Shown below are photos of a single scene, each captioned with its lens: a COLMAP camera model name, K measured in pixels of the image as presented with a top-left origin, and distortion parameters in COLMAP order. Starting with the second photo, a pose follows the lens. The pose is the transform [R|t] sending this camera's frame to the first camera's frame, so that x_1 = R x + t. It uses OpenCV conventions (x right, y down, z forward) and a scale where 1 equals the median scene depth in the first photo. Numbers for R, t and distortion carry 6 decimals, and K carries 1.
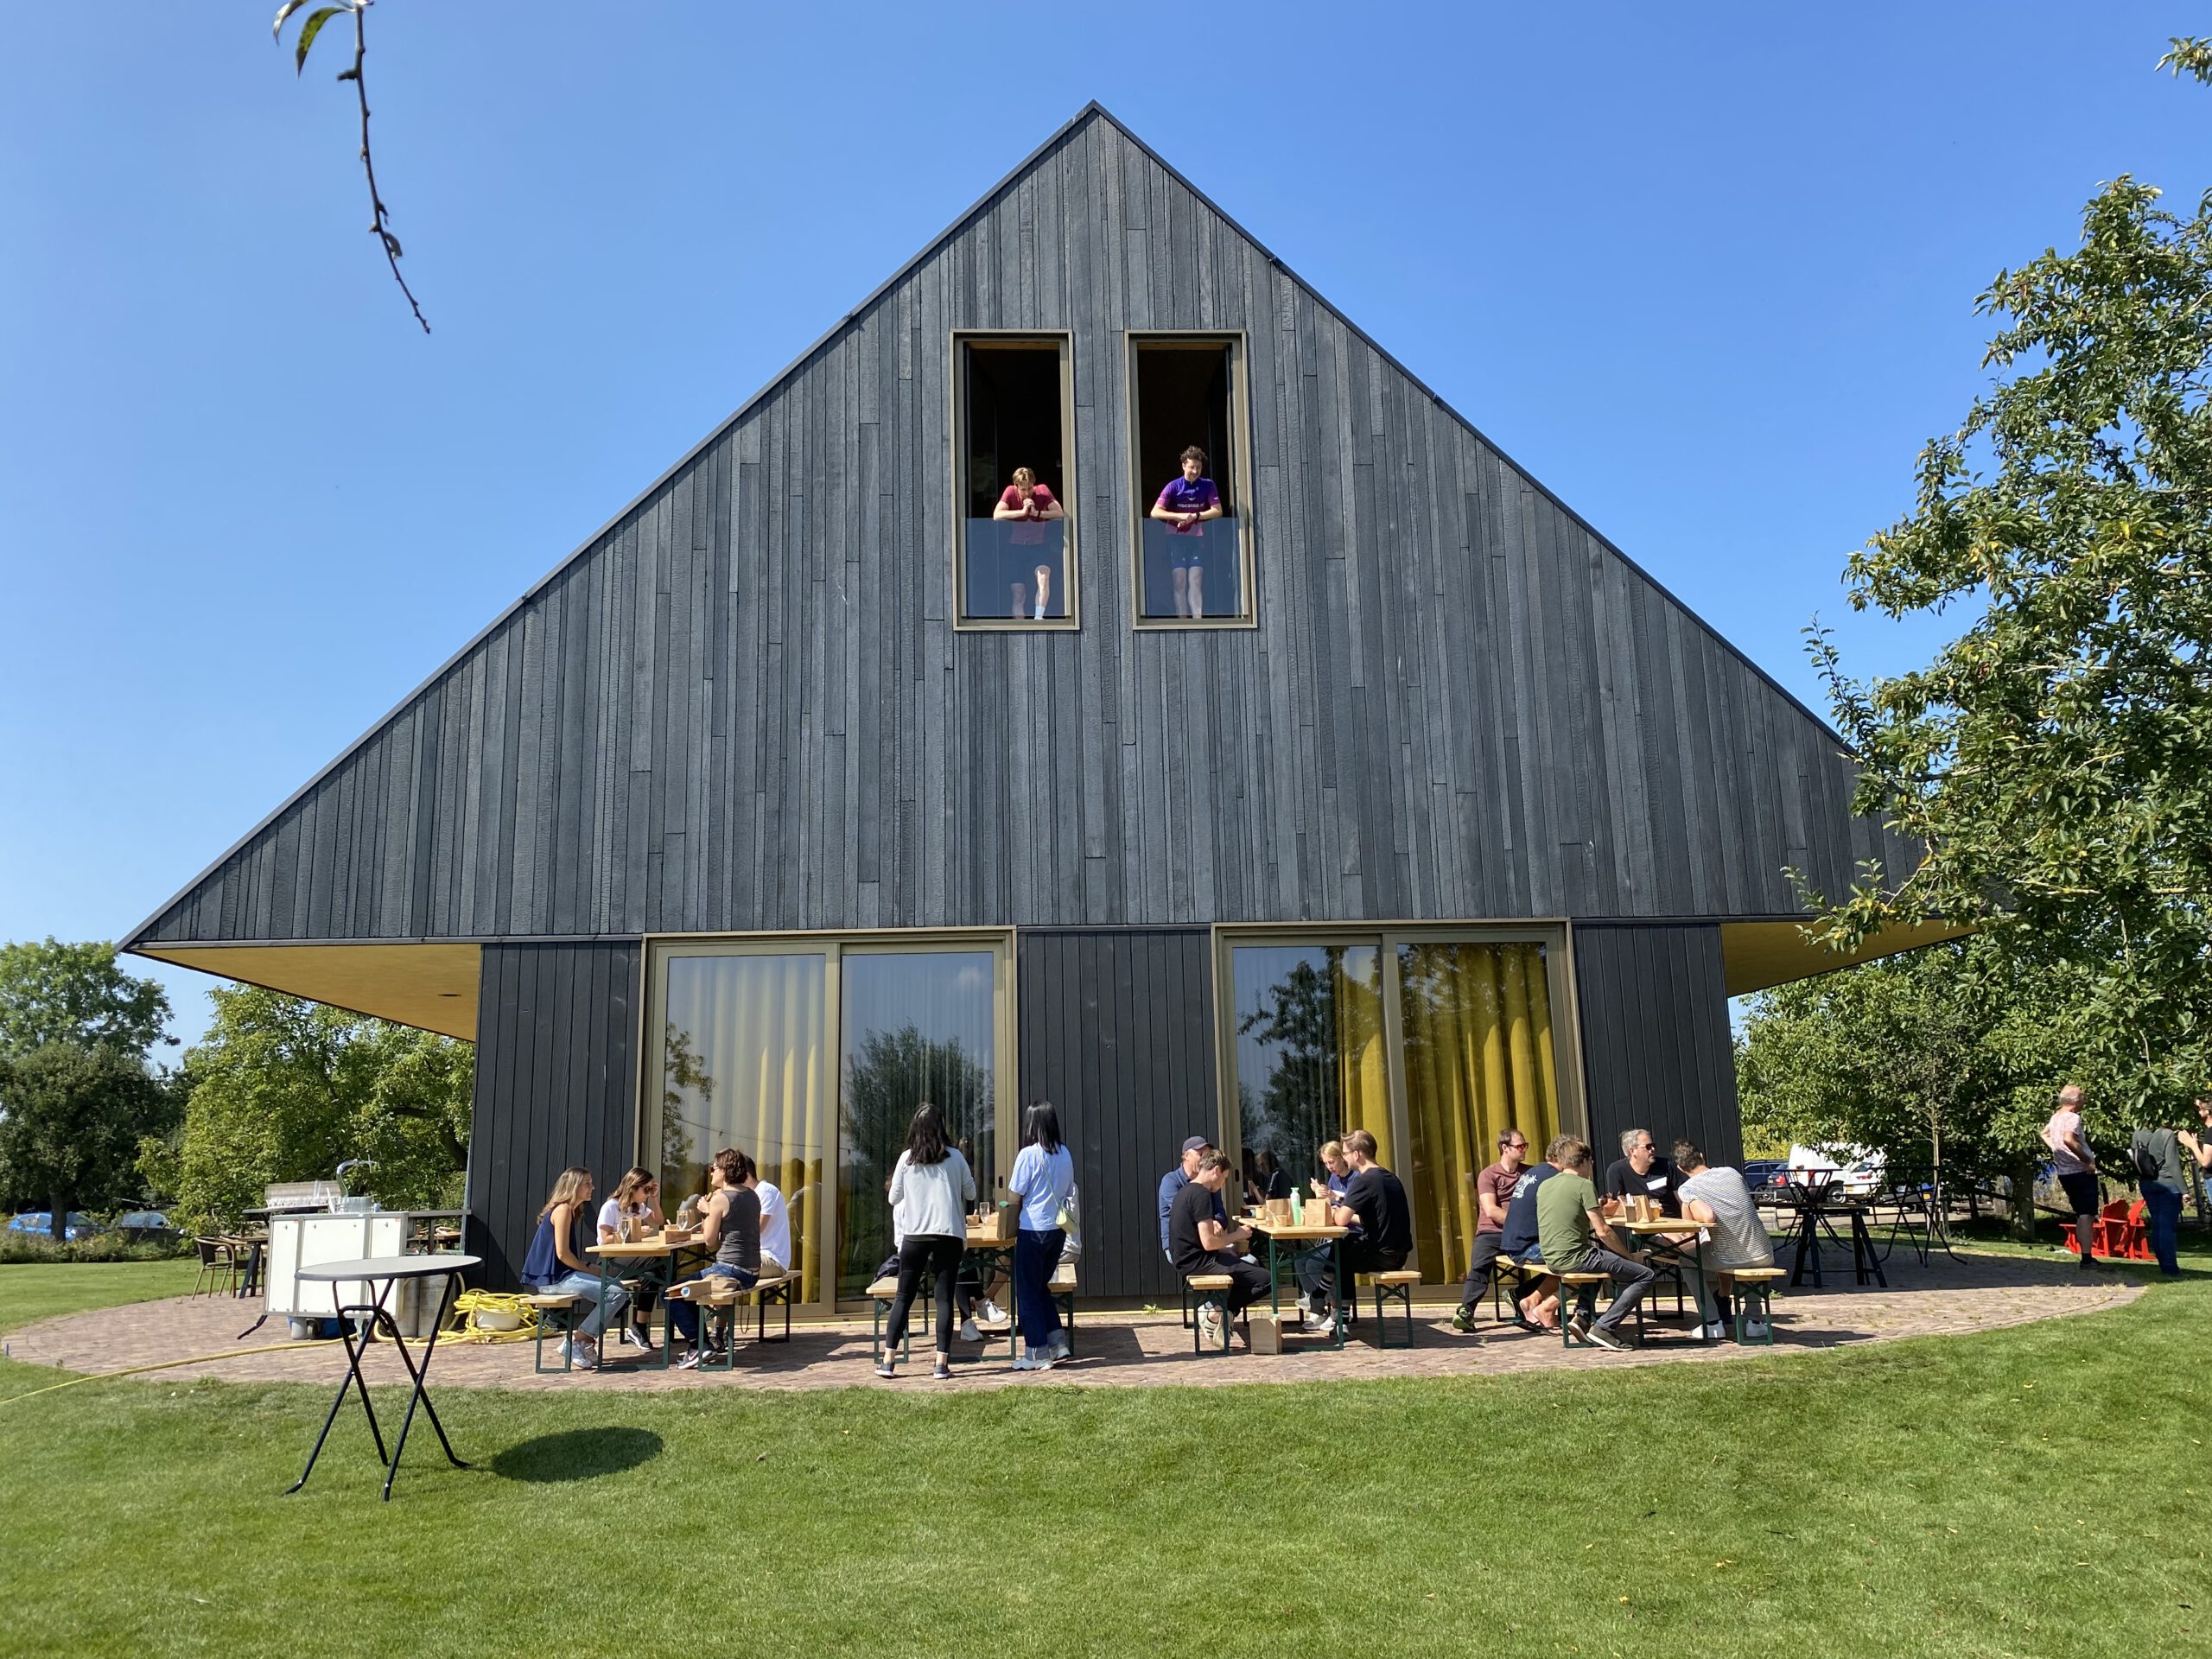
lens RADIAL K [[1717.5, 0, 1114.9], [0, 1717.5, 828.8], [0, 0, 1]] dist [0.143058, -0.170715]
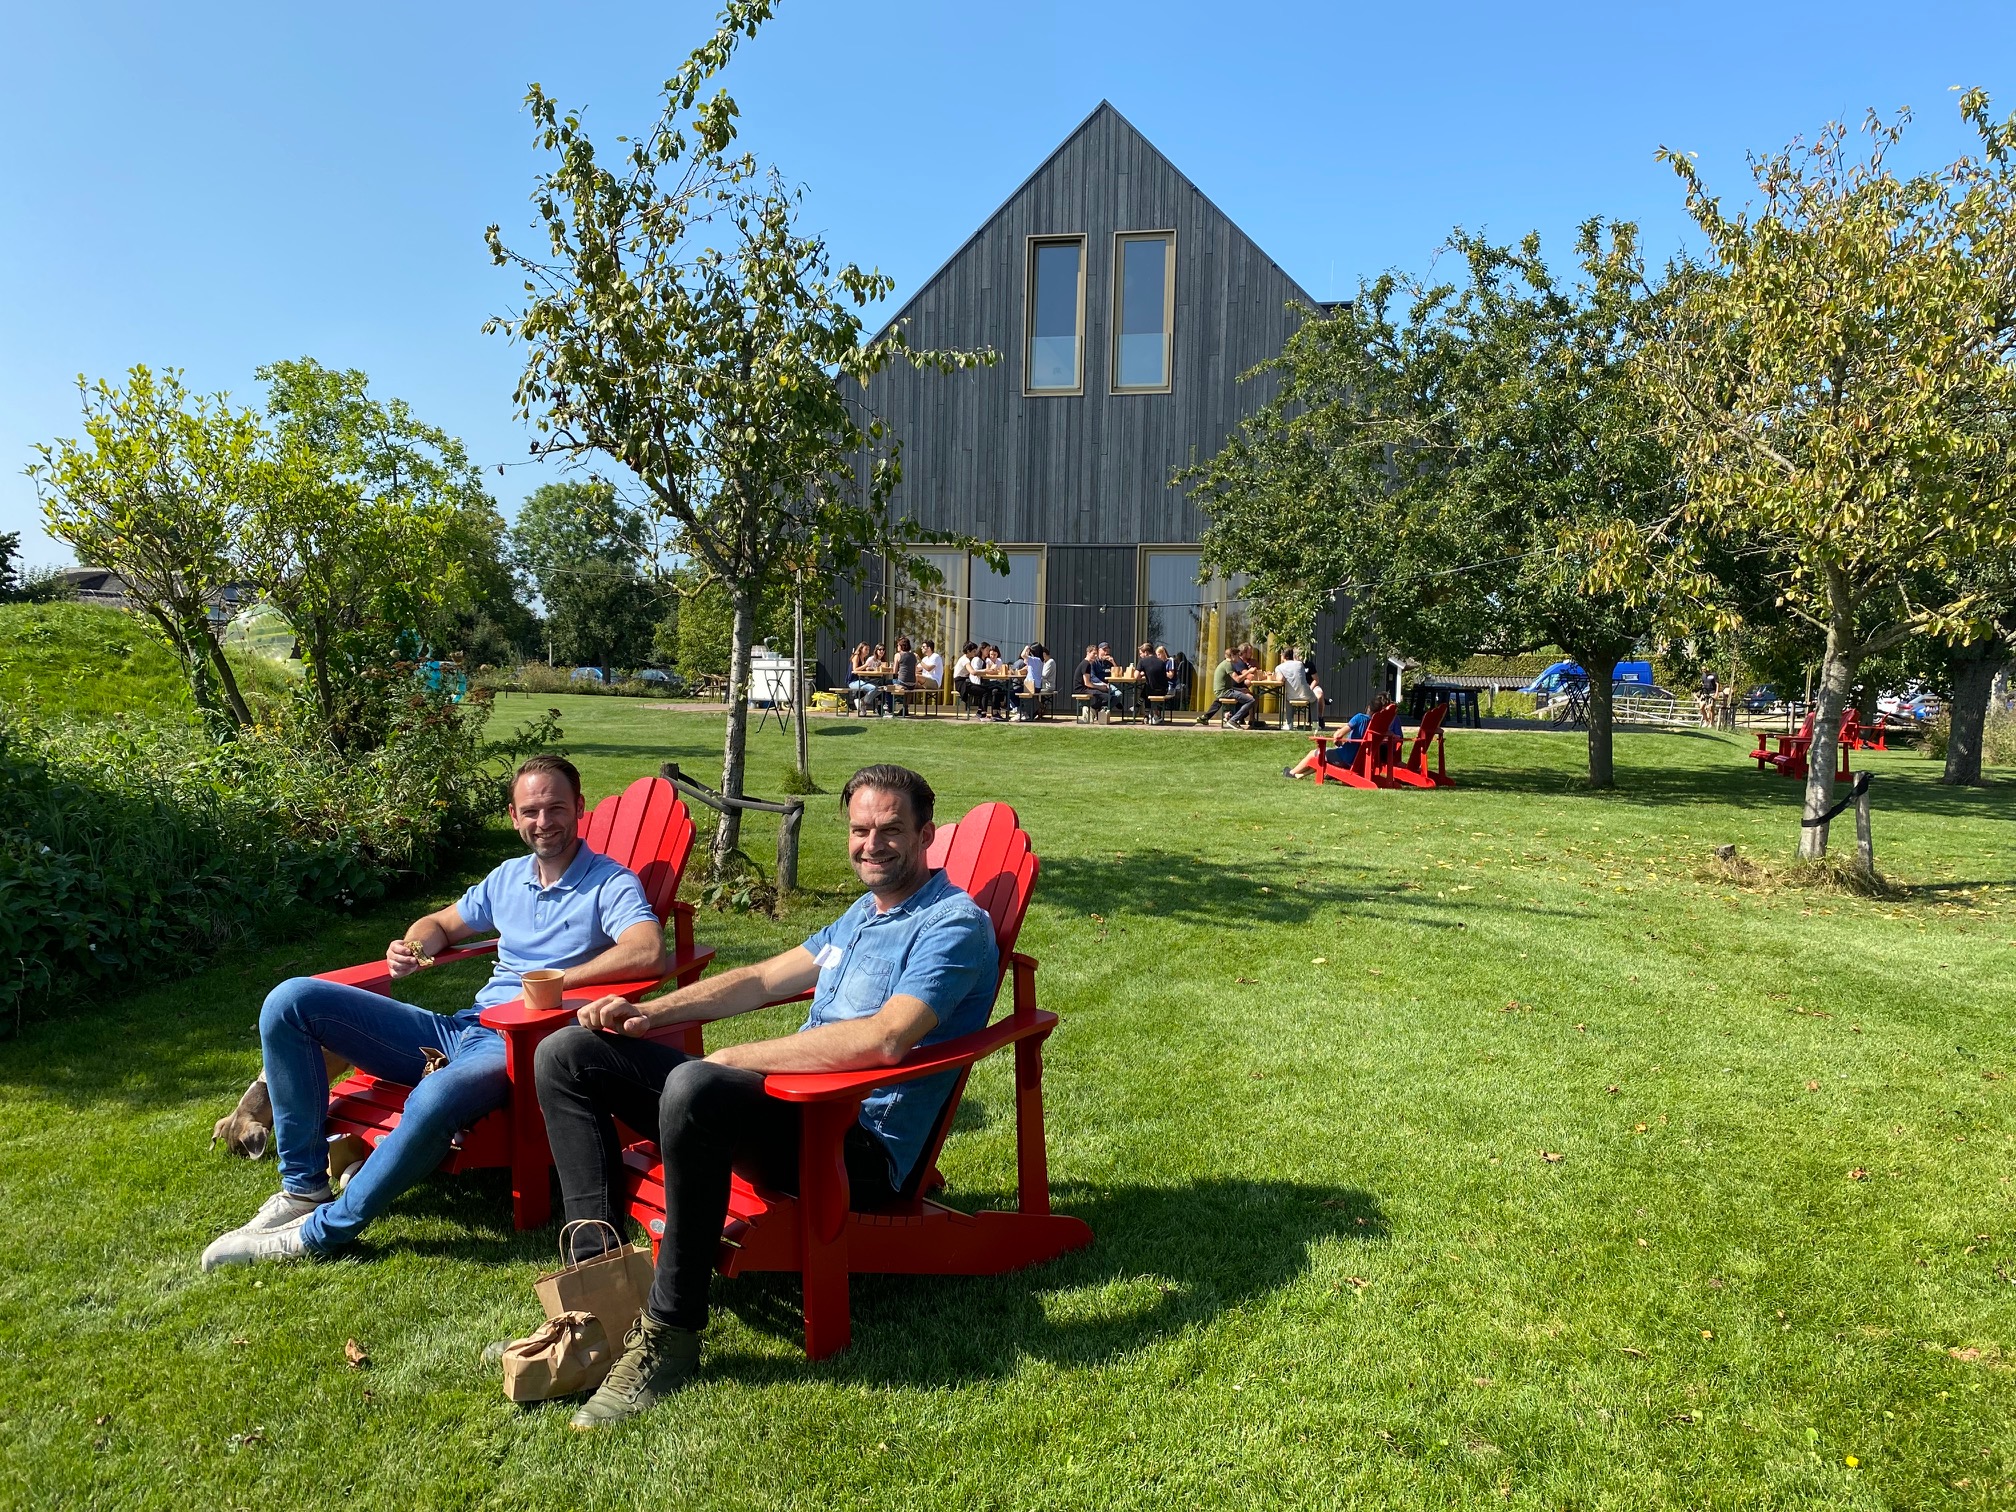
lens RADIAL K [[1565.3, 0, 1016.1], [0, 1565.3, 755.4], [0, 0, 1]] dist [0.143058, -0.170715]
pose [[0.967710, 0.055443, -0.245895, 0.369012], [0.005405, 0.970722, 0.240147, -0.144485], [0.252010, -0.233721, 0.939077, -0.836992]]
